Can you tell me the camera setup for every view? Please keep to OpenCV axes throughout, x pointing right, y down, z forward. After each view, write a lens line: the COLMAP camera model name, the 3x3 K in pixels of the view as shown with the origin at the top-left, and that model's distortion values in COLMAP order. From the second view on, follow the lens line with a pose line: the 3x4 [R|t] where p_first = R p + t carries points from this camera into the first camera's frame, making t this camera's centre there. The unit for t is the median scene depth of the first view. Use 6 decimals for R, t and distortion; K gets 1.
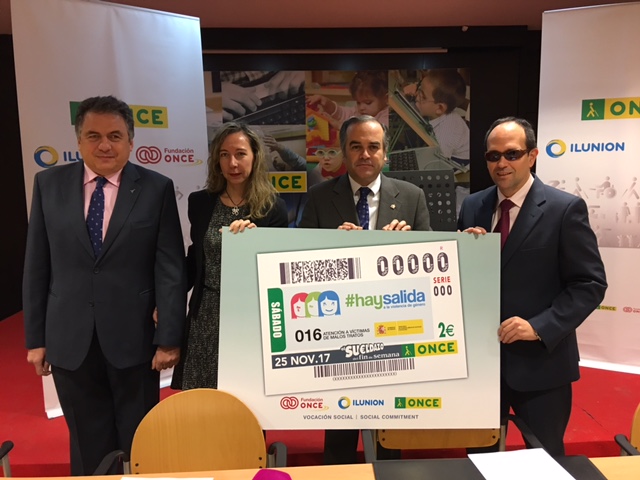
lens RADIAL K [[641.8, 0, 320.3], [0, 641.8, 241.3], [0, 0, 1]] dist [0.159191, 0.000000]
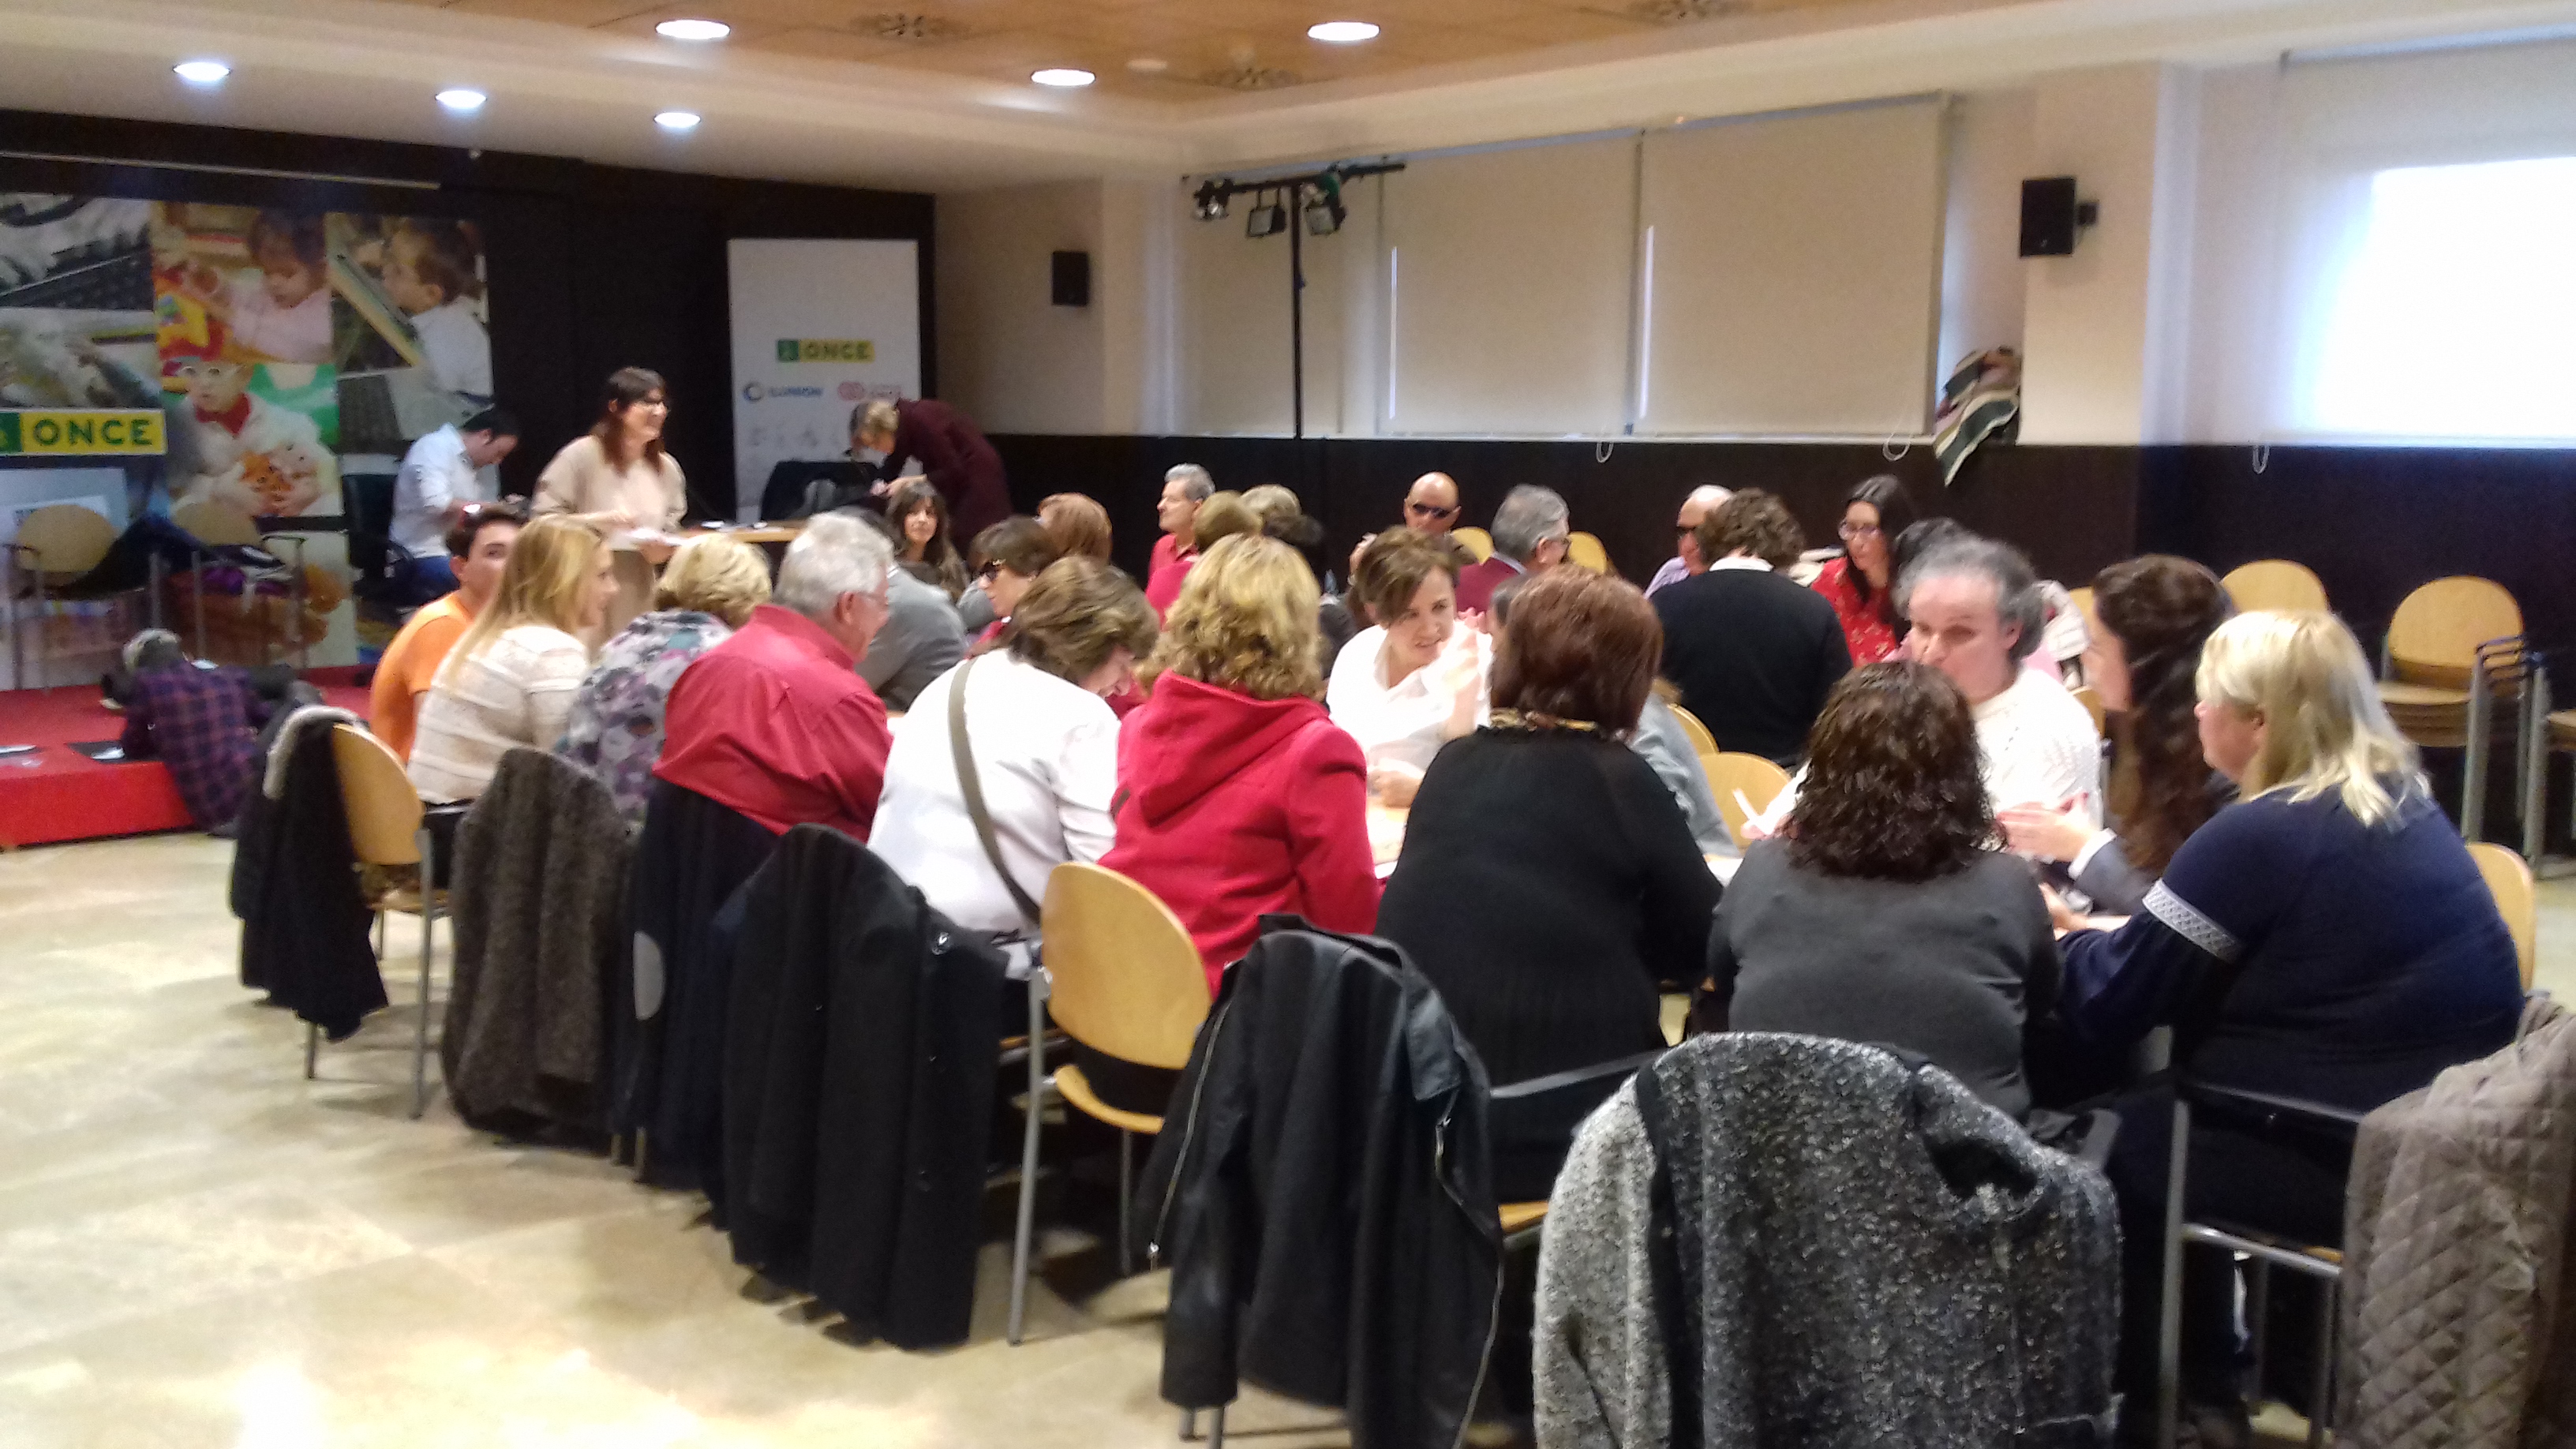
lens RADIAL K [[2377.9, 0, 1289.2], [0, 2377.9, 724.7], [0, 0, 1]] dist [0.002287, 0.000000]
pose [[0.752240, -0.065921, 0.655583, -0.563055], [0.056215, 0.997776, 0.035827, 0.106535], [-0.656486, 0.009903, 0.754273, -0.865751]]
